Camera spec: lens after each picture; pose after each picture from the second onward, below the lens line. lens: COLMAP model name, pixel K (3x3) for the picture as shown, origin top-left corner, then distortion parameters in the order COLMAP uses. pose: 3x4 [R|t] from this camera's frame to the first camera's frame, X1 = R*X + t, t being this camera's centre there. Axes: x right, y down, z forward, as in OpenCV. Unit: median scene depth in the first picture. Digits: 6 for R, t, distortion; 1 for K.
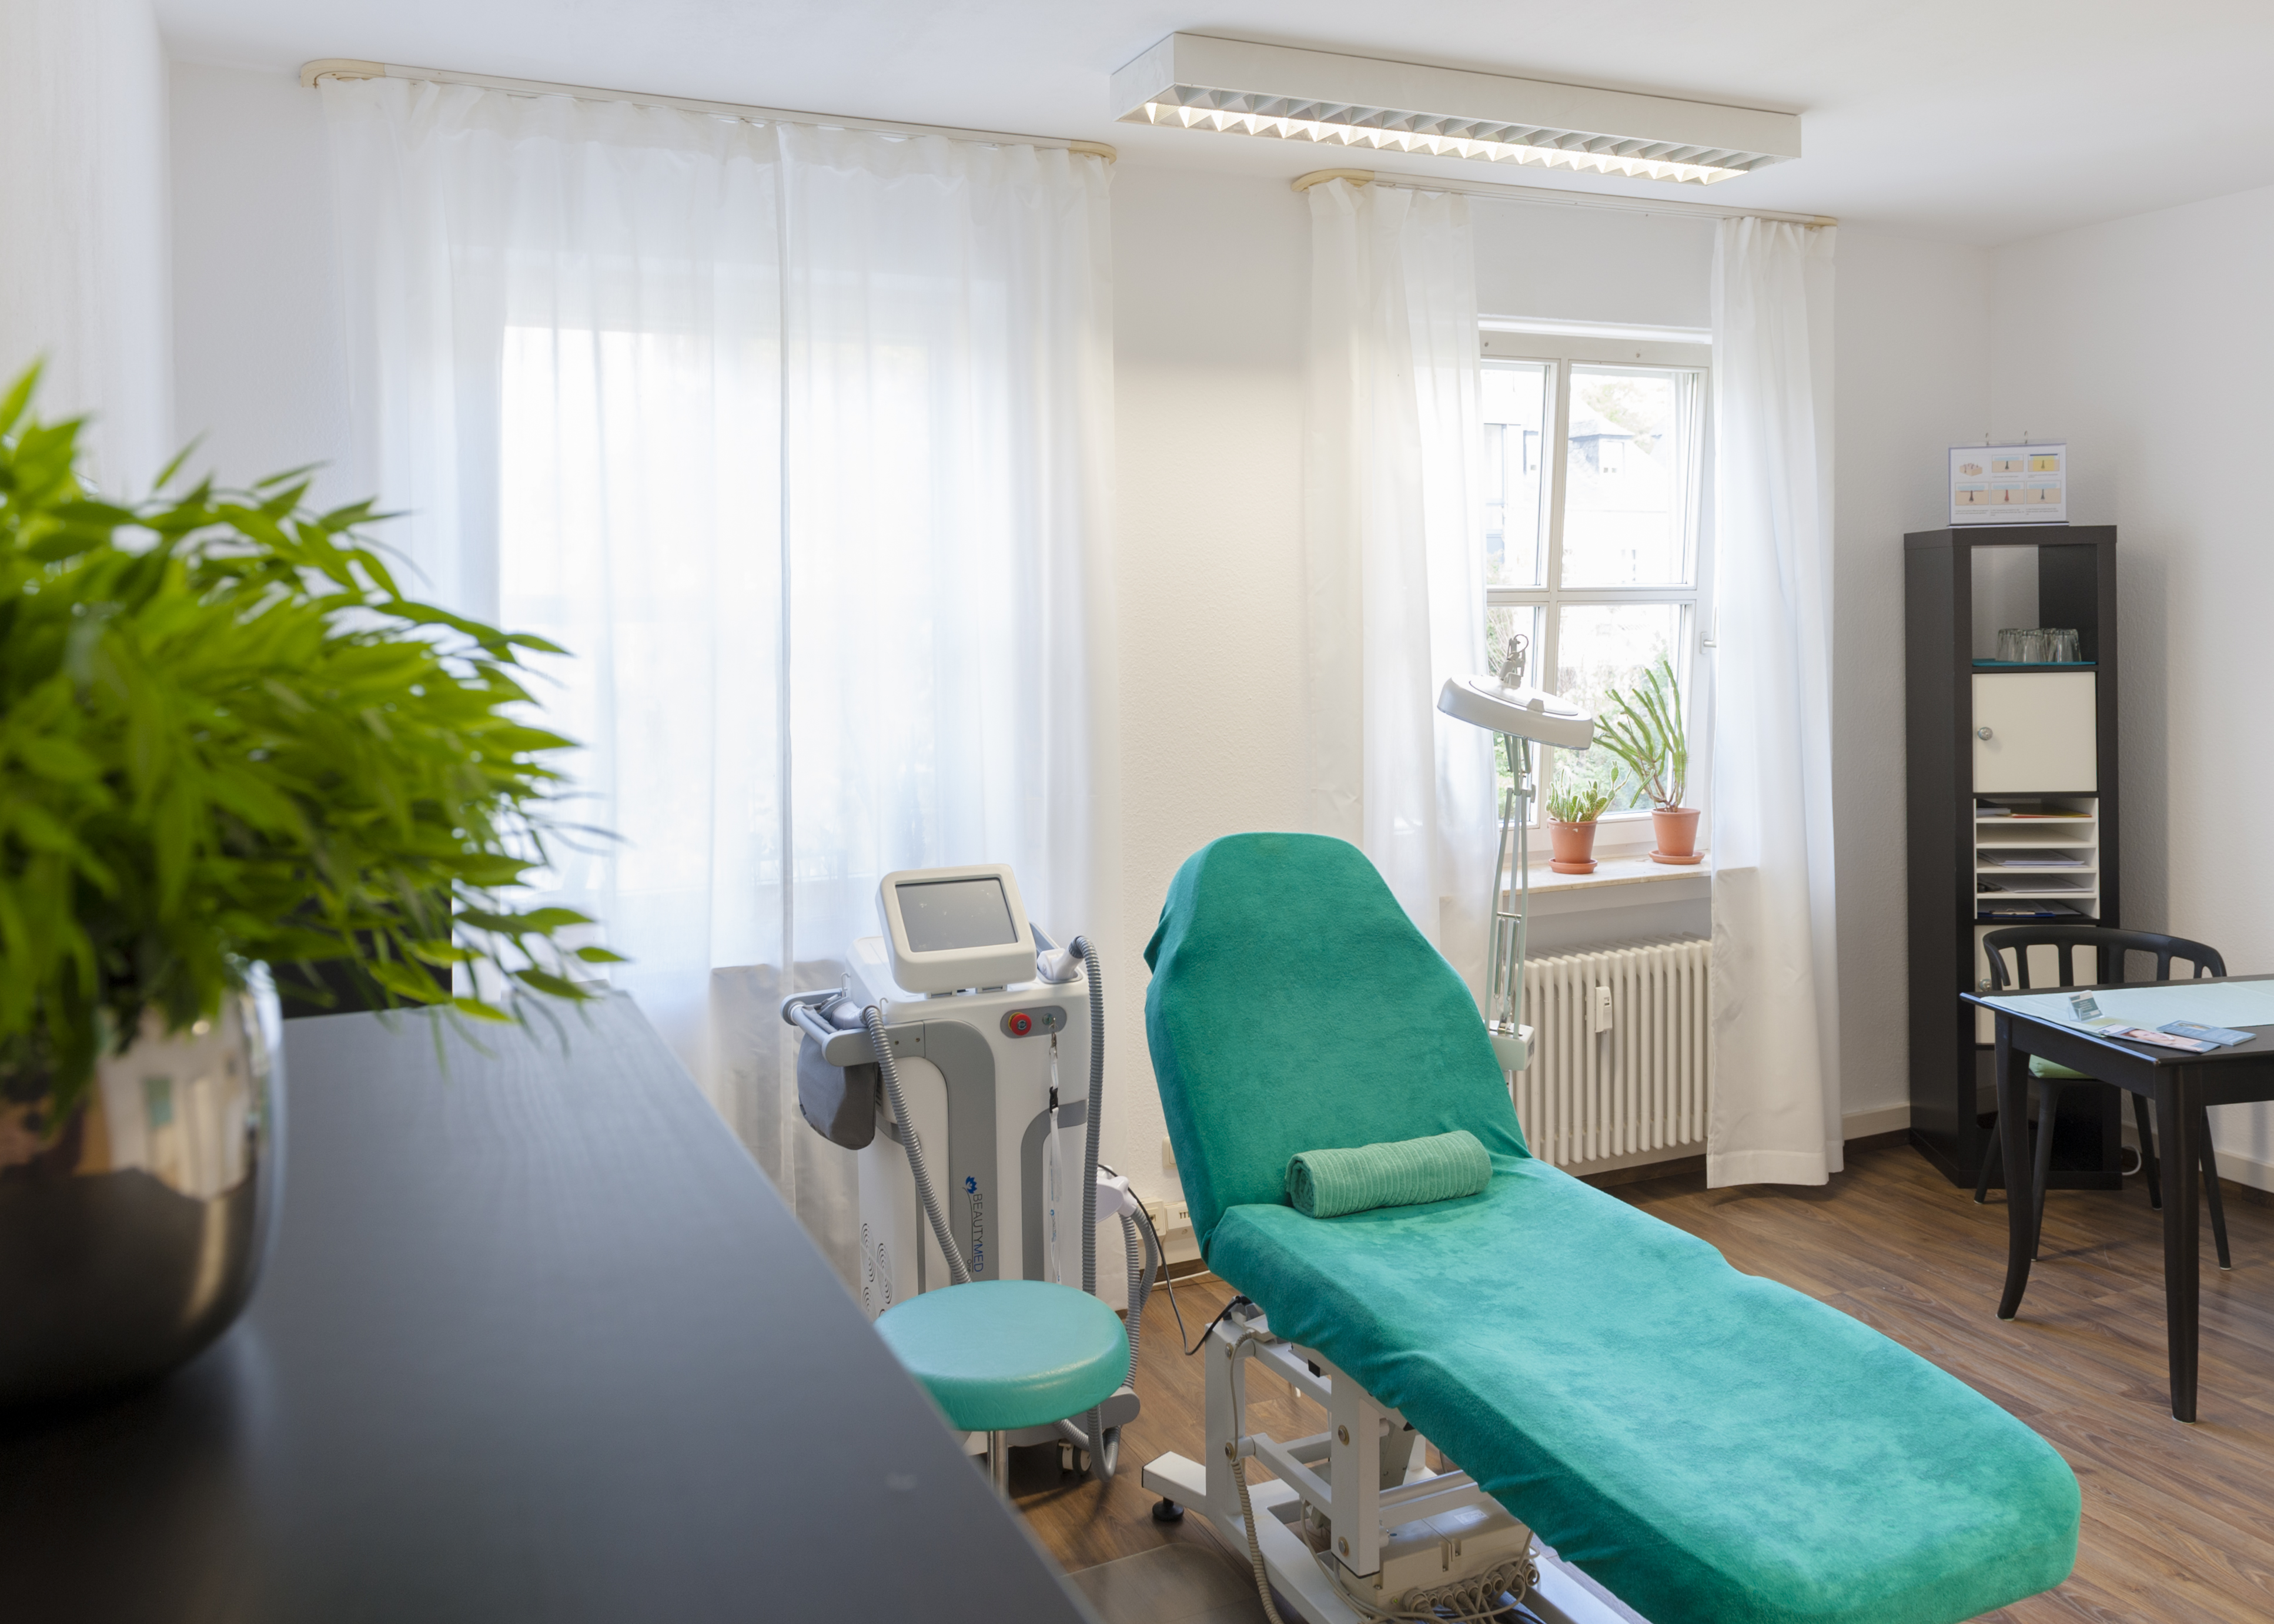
lens RADIAL K [[1728.7, 0, 1106.6], [0, 1728.7, 618.9], [0, 0, 1]] dist [-0.000154, 0.002742]
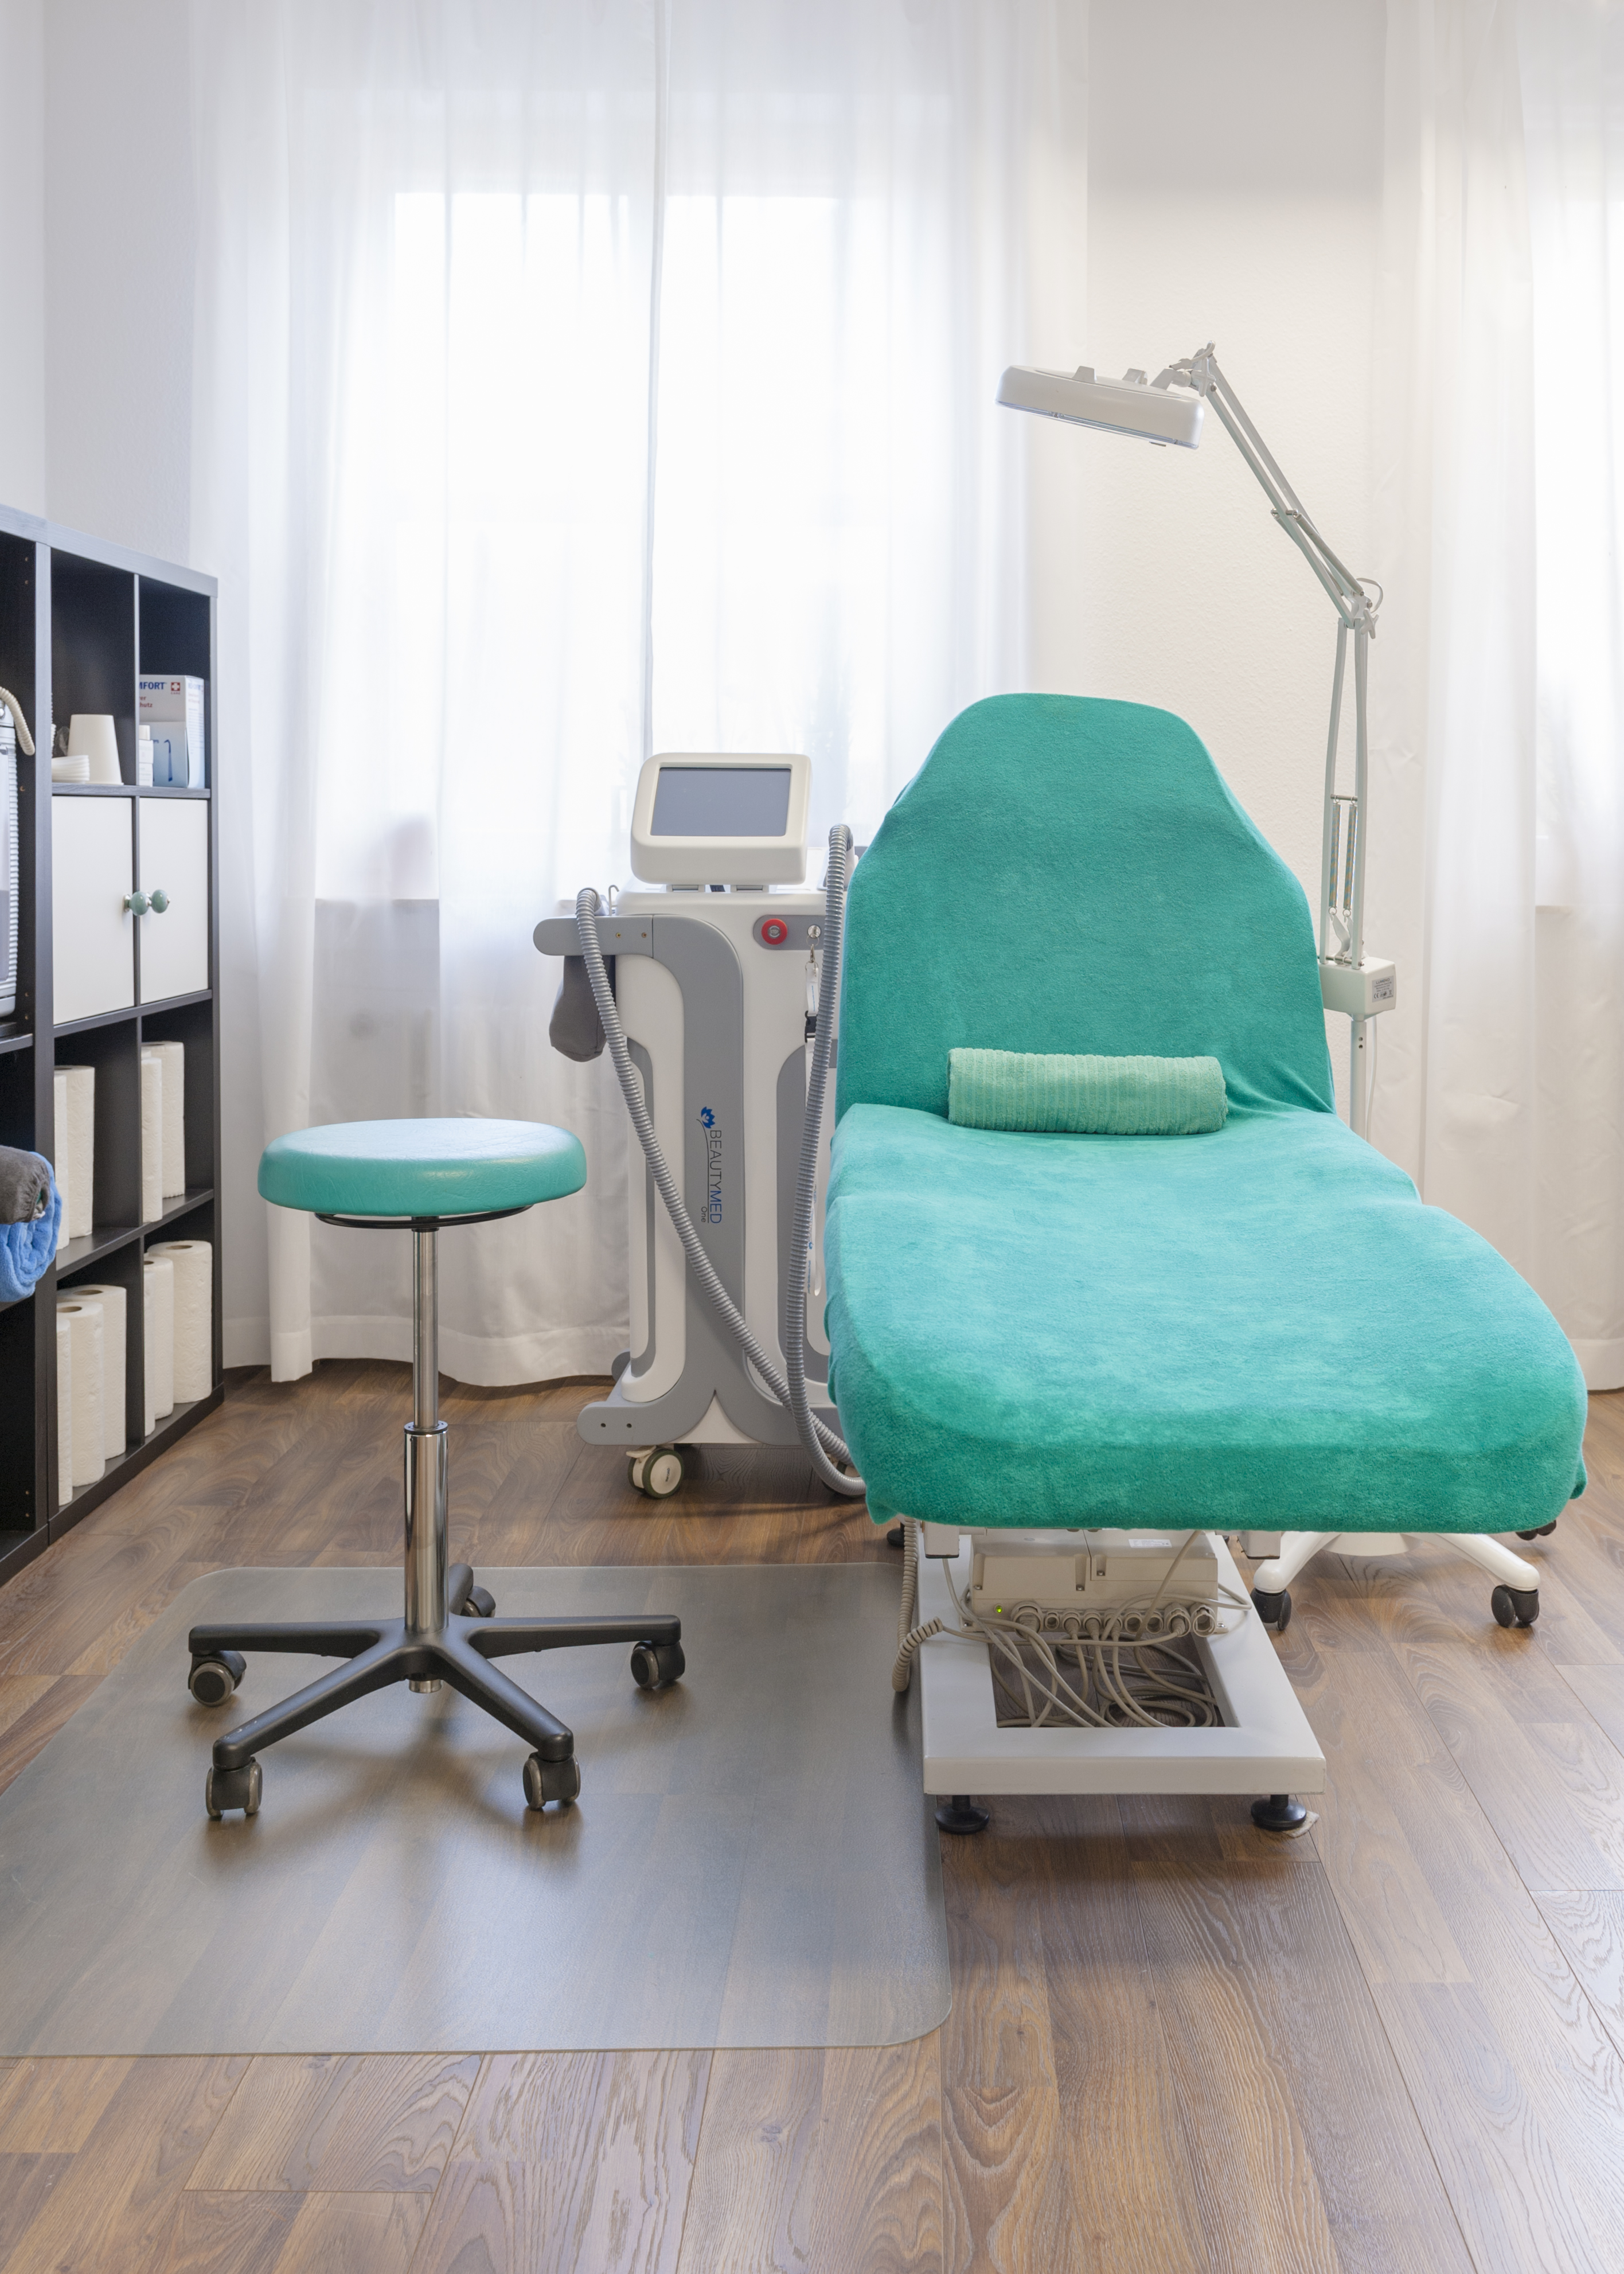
lens RADIAL K [[2126.7, 0, 979.3], [0, 2126.7, 892.5], [0, 0, 1]] dist [-0.020136, 0.000000]
pose [[0.920827, 0.032219, -0.388638, 0.385164], [-0.025560, 0.999425, 0.022293, 0.171231], [0.389132, -0.010595, 0.921121, 0.099422]]
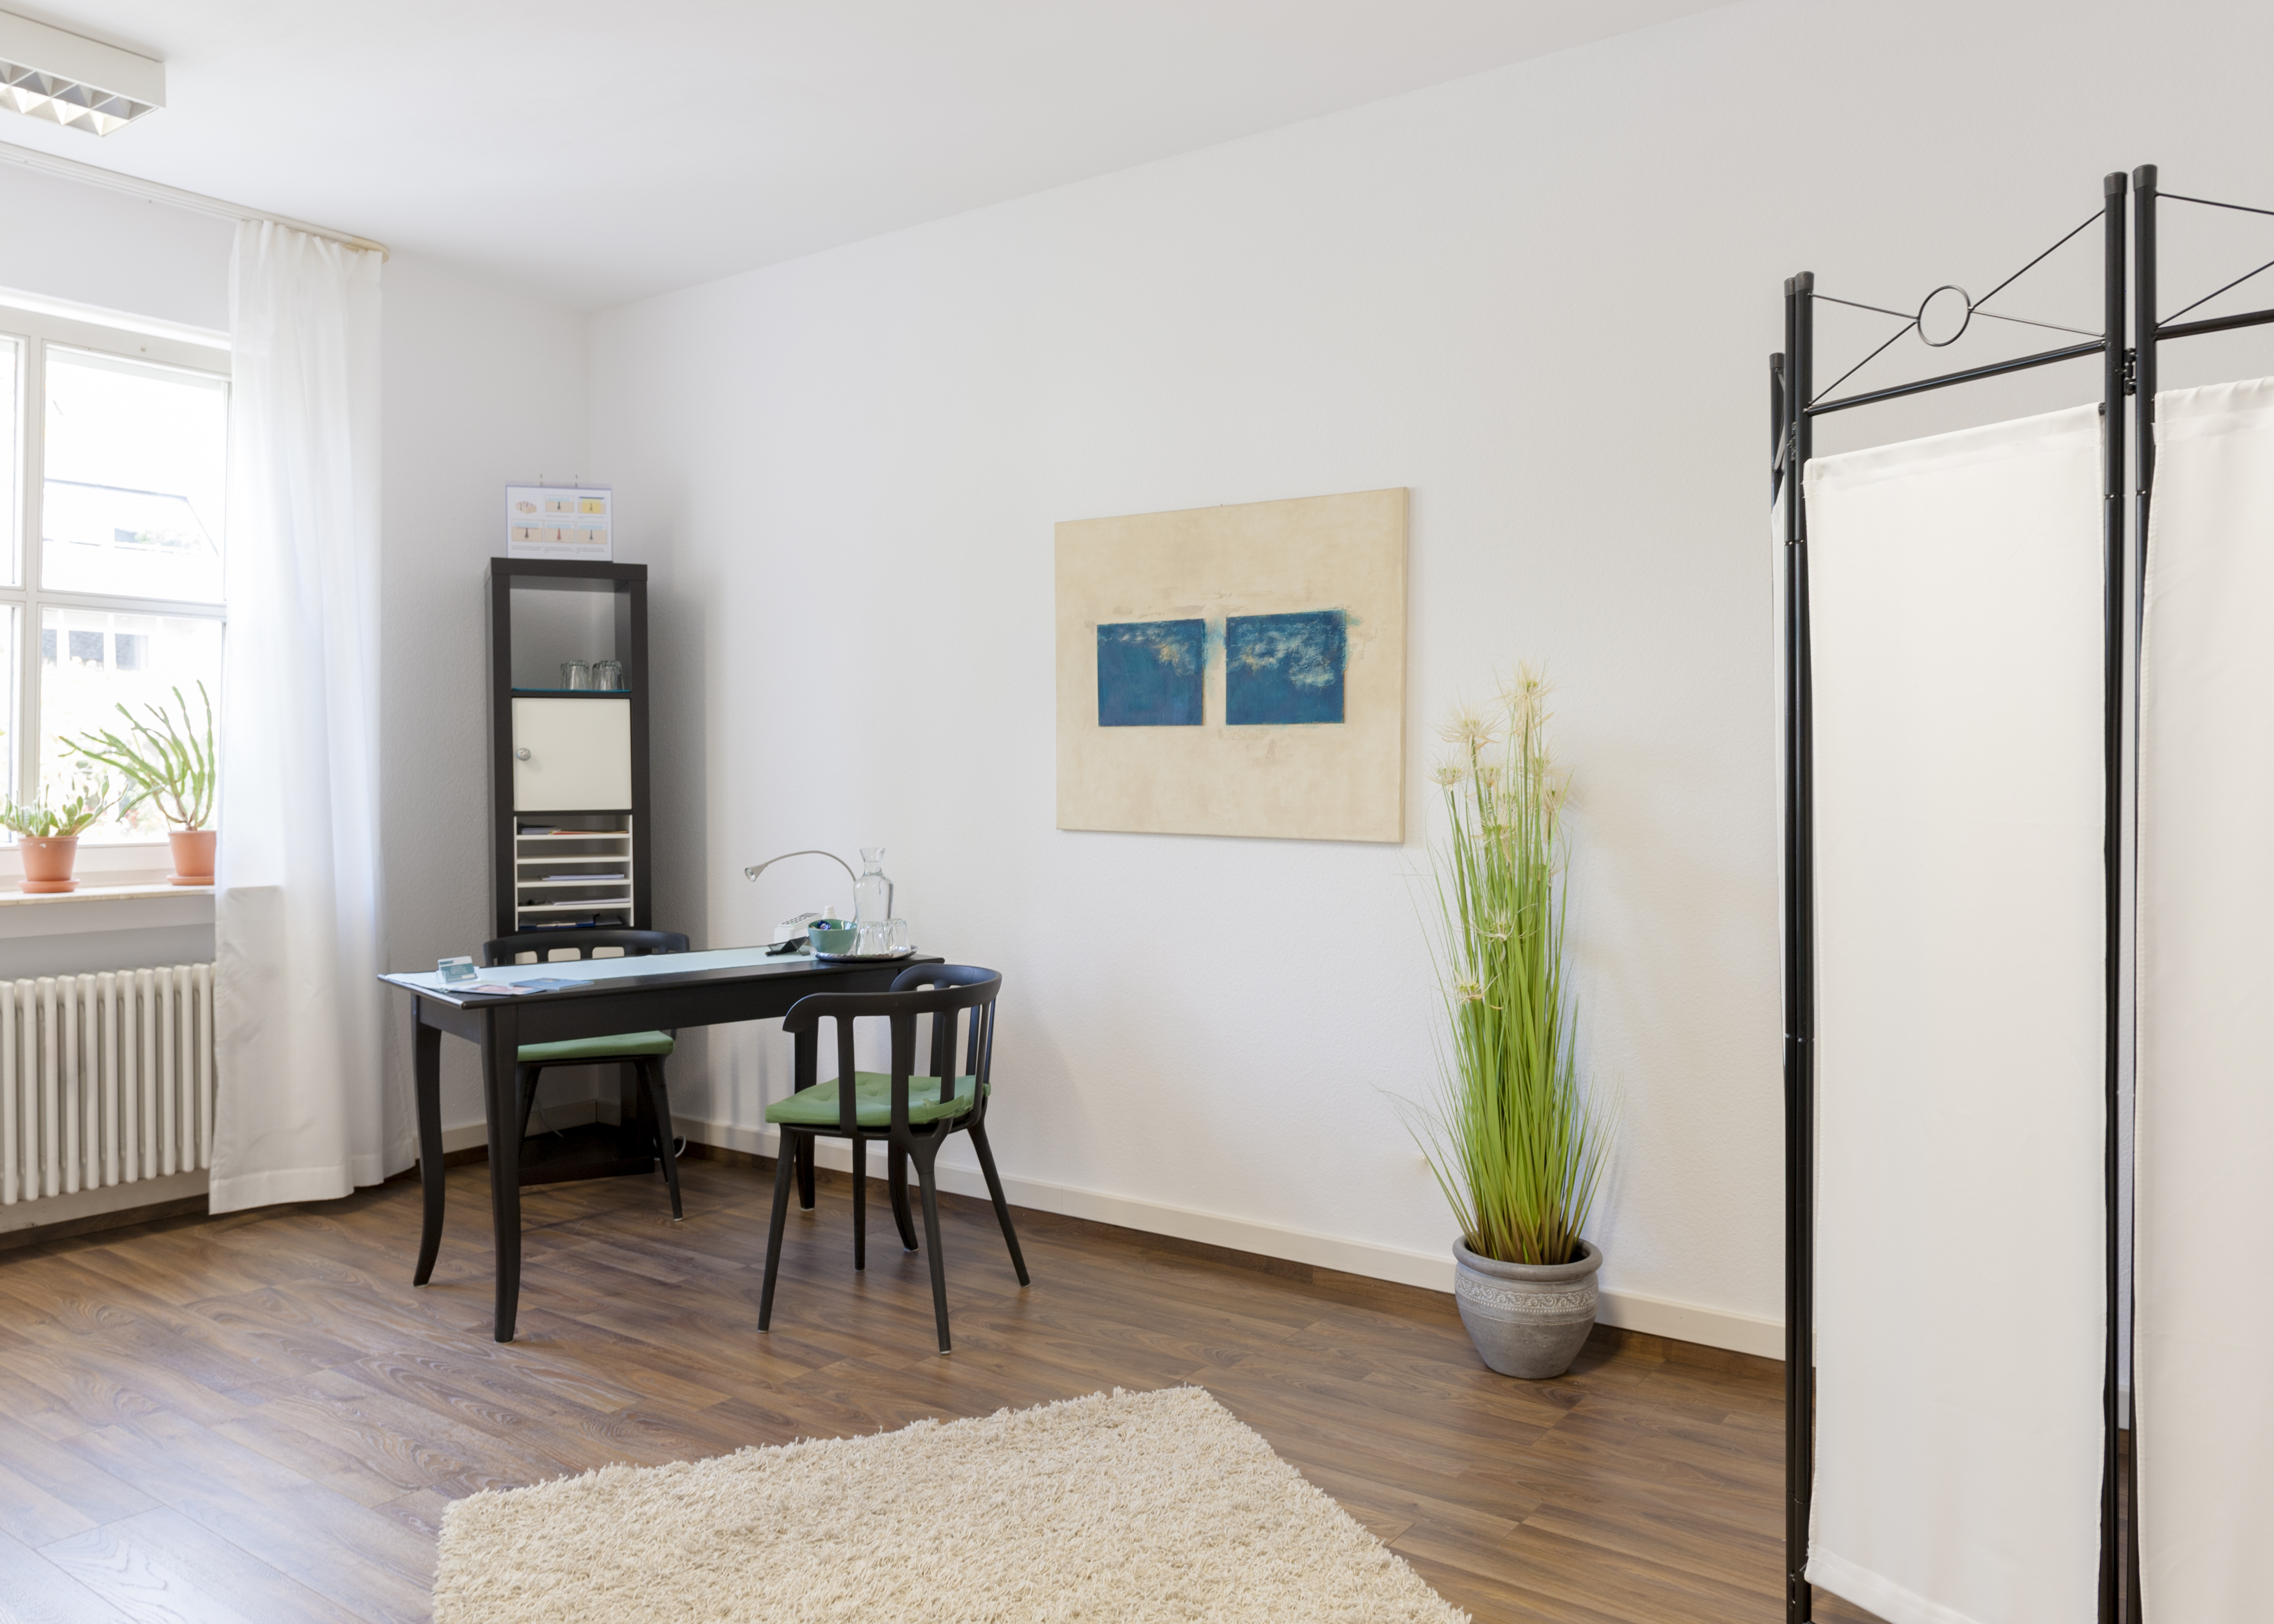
lens RADIAL K [[1633.0, 0, 1117.3], [0, 1633.0, 818.4], [0, 0, 1]] dist [0.007872, -0.010388]
pose [[0.872320, -0.000813, 0.488934, 0.445423], [-0.004131, 0.999951, 0.009032, 0.125424], [-0.488917, -0.009899, 0.872274, -0.060288]]
